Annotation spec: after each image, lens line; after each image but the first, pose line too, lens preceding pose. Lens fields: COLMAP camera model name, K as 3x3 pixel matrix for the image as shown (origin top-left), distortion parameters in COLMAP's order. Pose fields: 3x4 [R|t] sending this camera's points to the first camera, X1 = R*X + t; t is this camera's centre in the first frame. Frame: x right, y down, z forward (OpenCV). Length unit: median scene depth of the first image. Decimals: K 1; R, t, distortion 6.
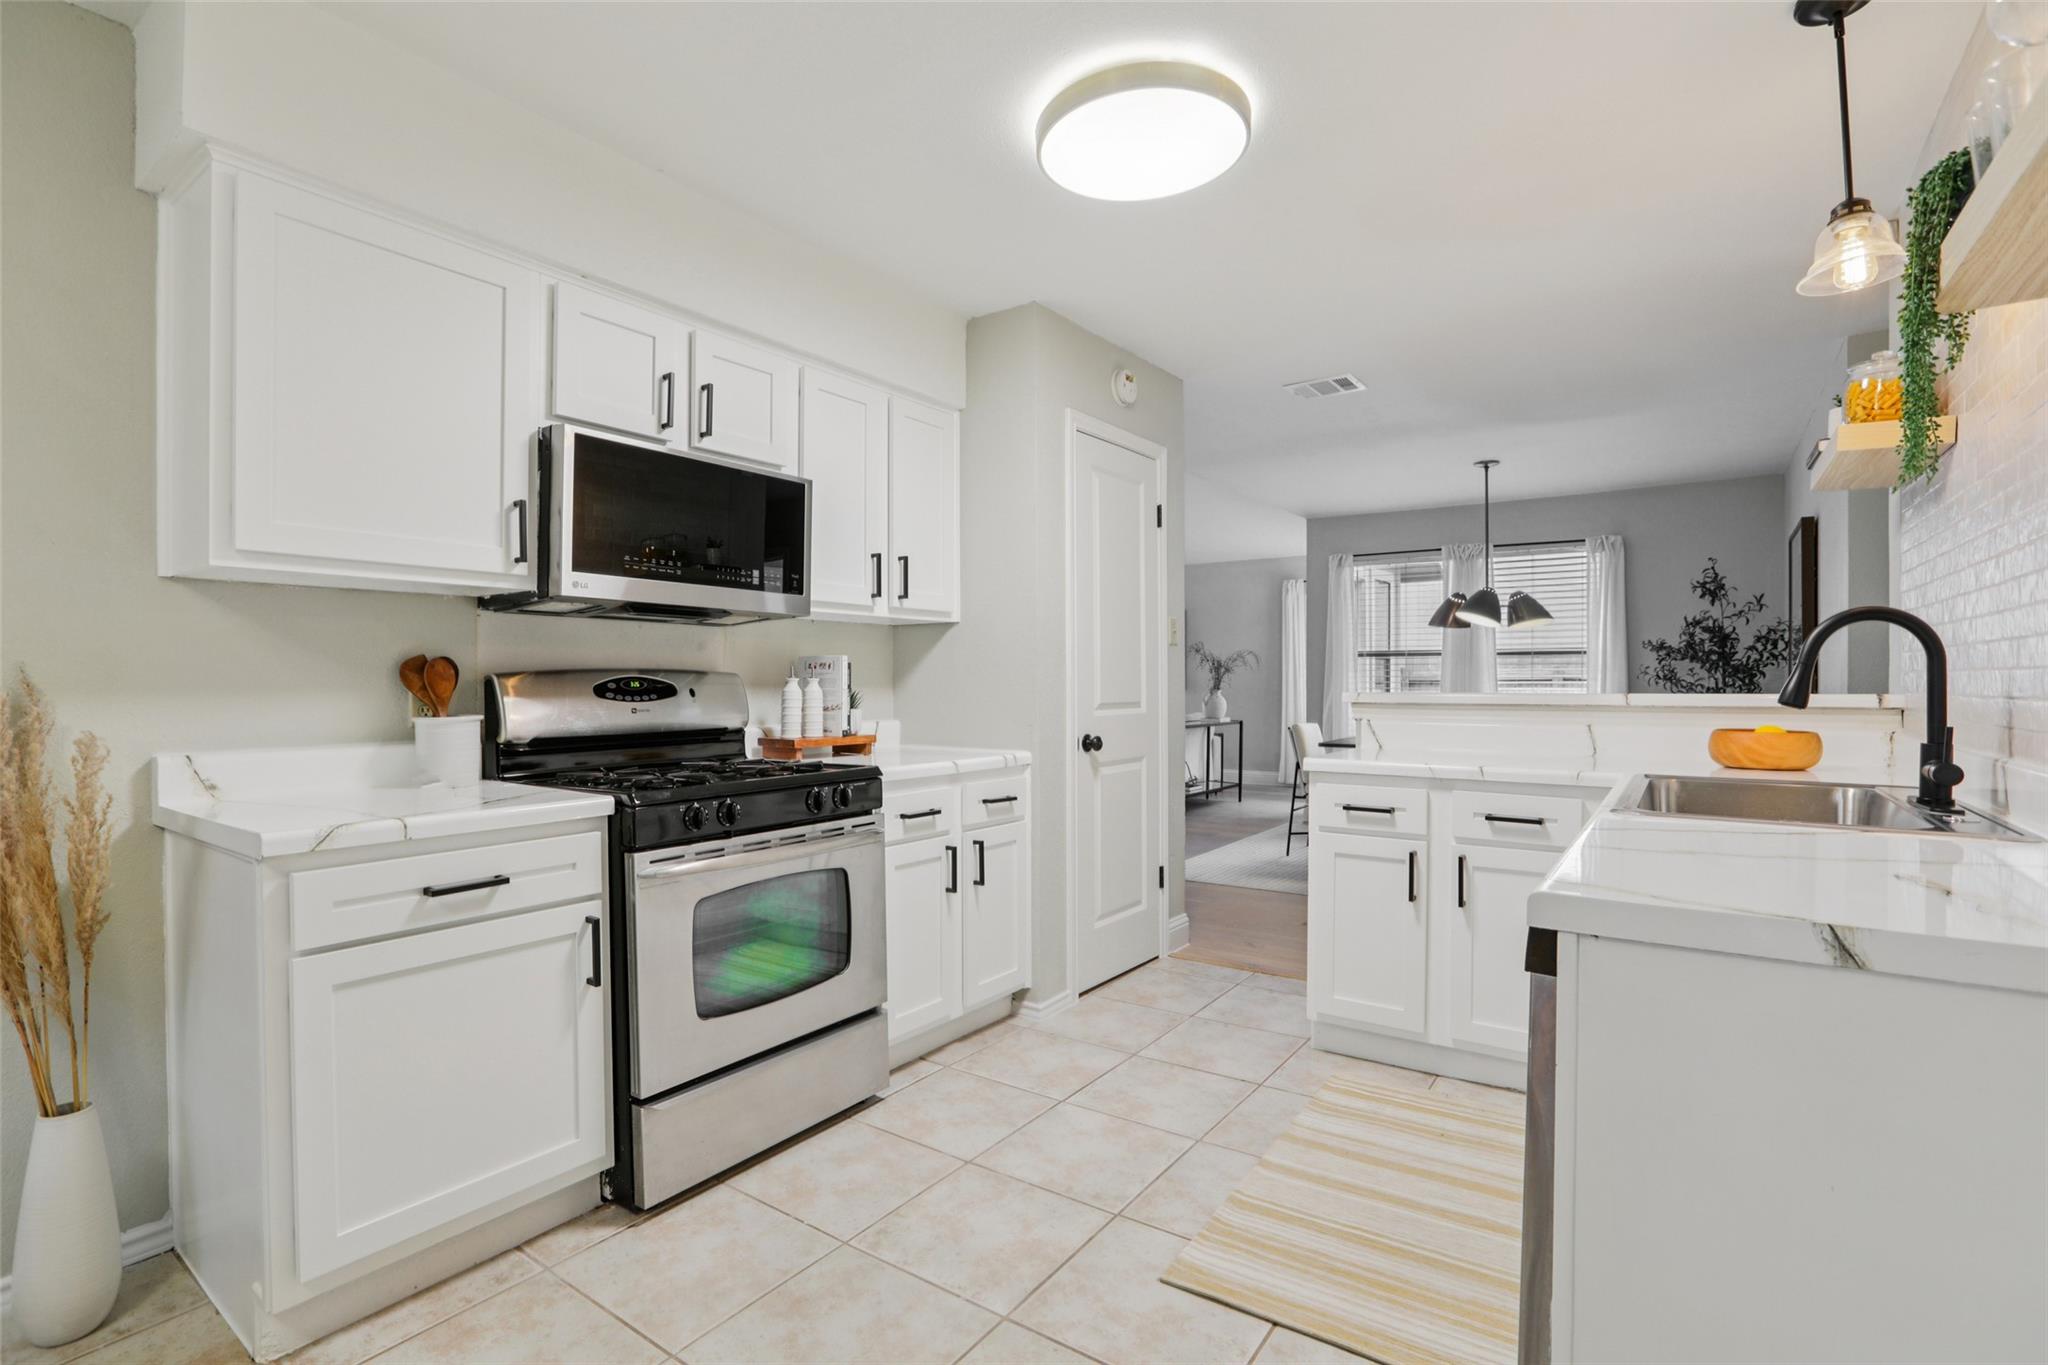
lens RADIAL K [[966.6, 0, 1024.0], [0, 966.6, 682.5], [0, 0, 1]] dist [-0.031720, 0.000738]
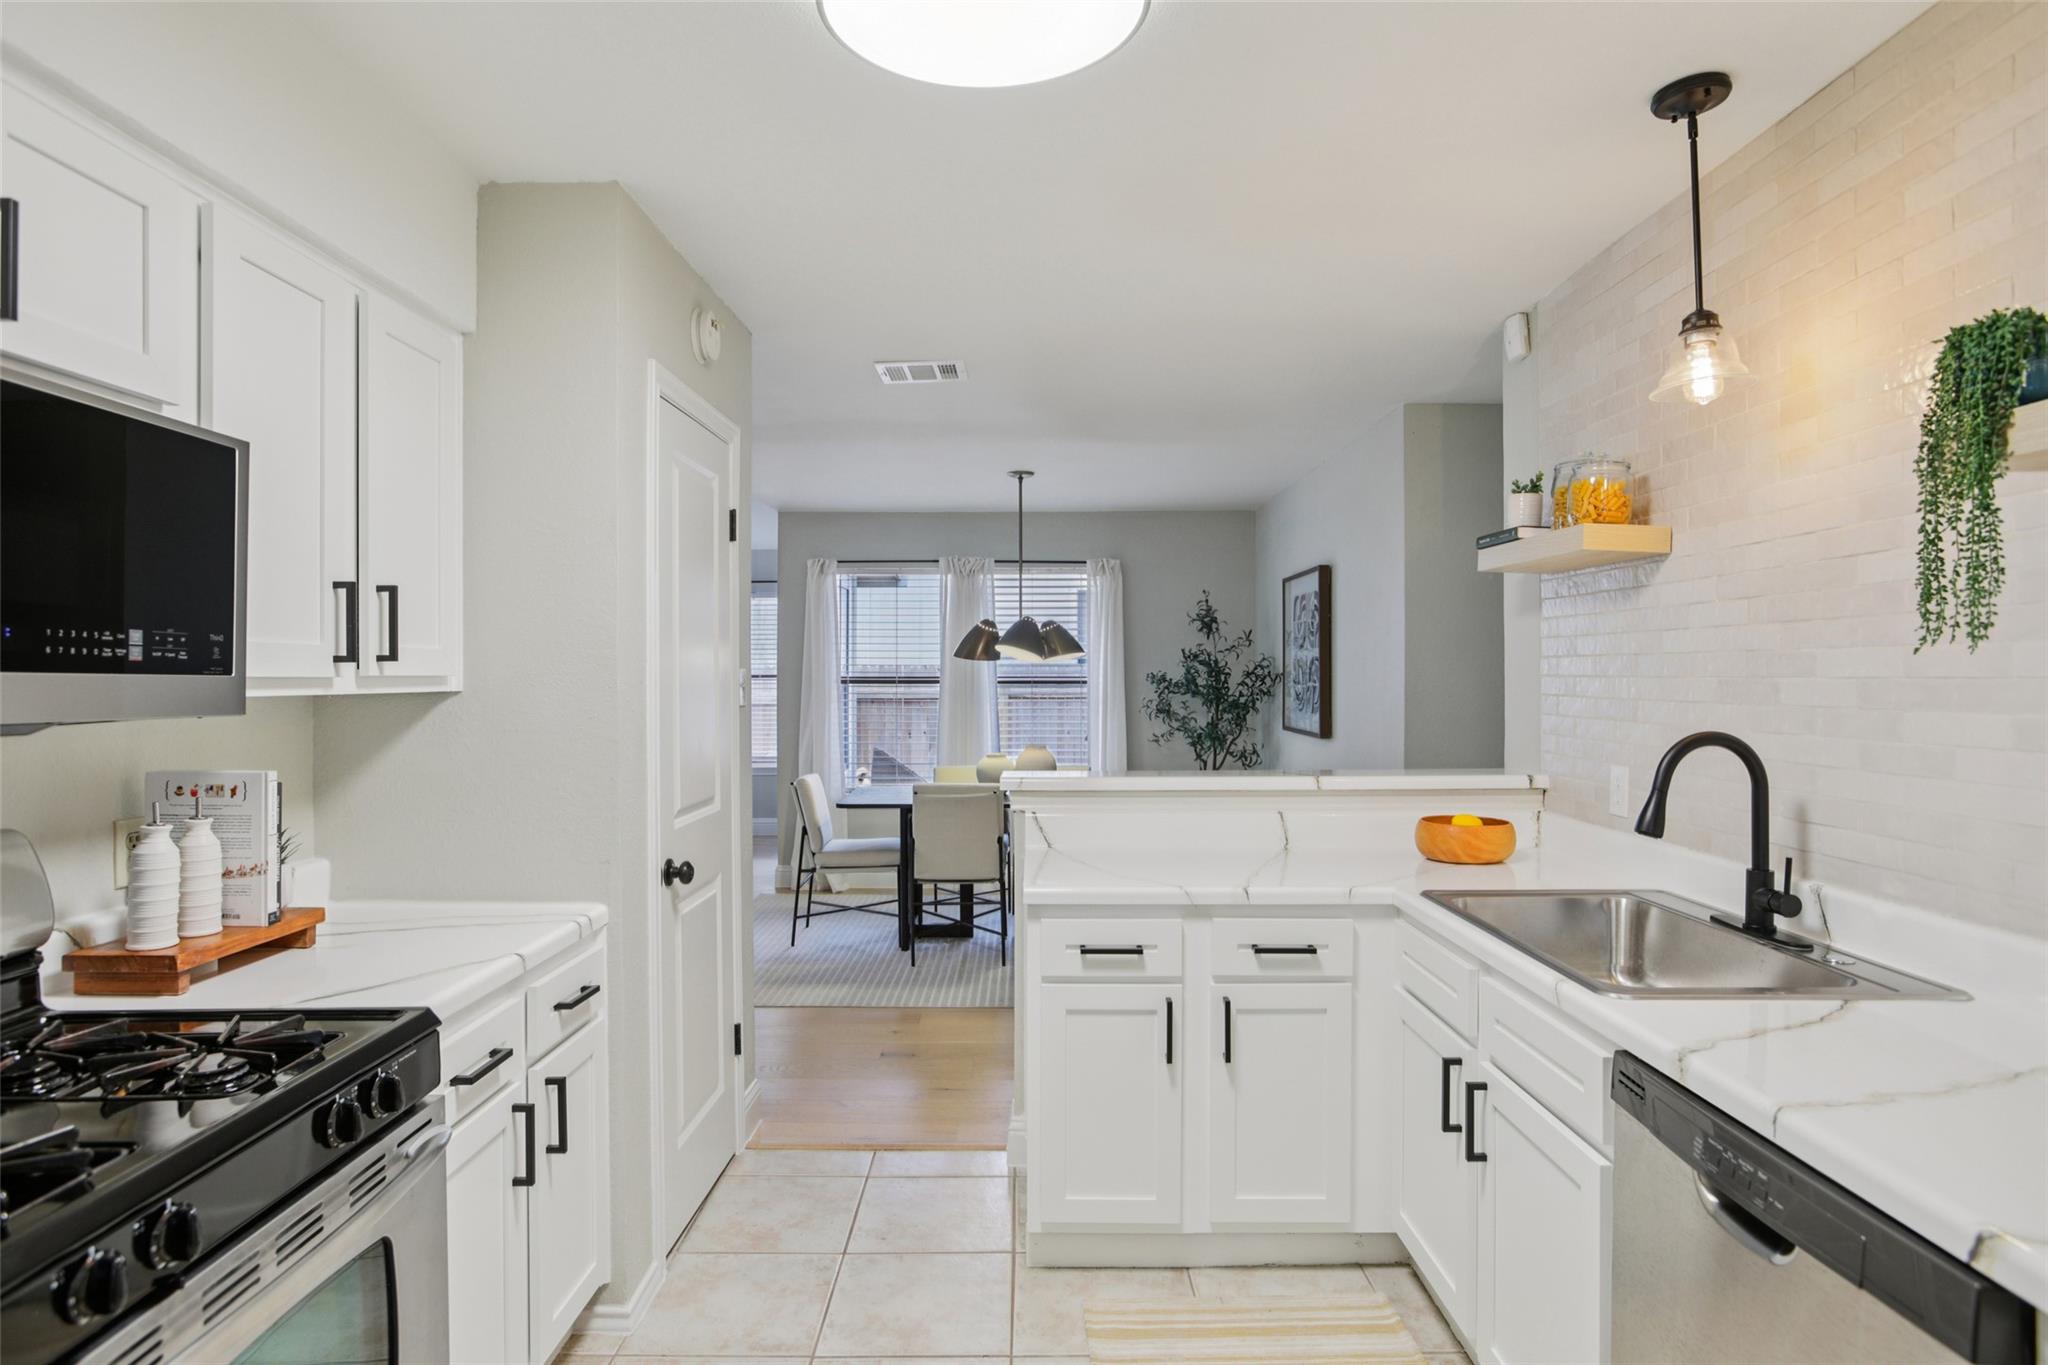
lens RADIAL K [[1141.7, 0, 1021.6], [0, 1141.7, 677.1], [0, 0, 1]] dist [-0.049131, 0.040359]
pose [[0.820539, -0.001191, 0.571589, -0.197122], [0.000555, 0.999999, 0.001287, -0.078204], [-0.571590, -0.000739, 0.820539, 0.255627]]
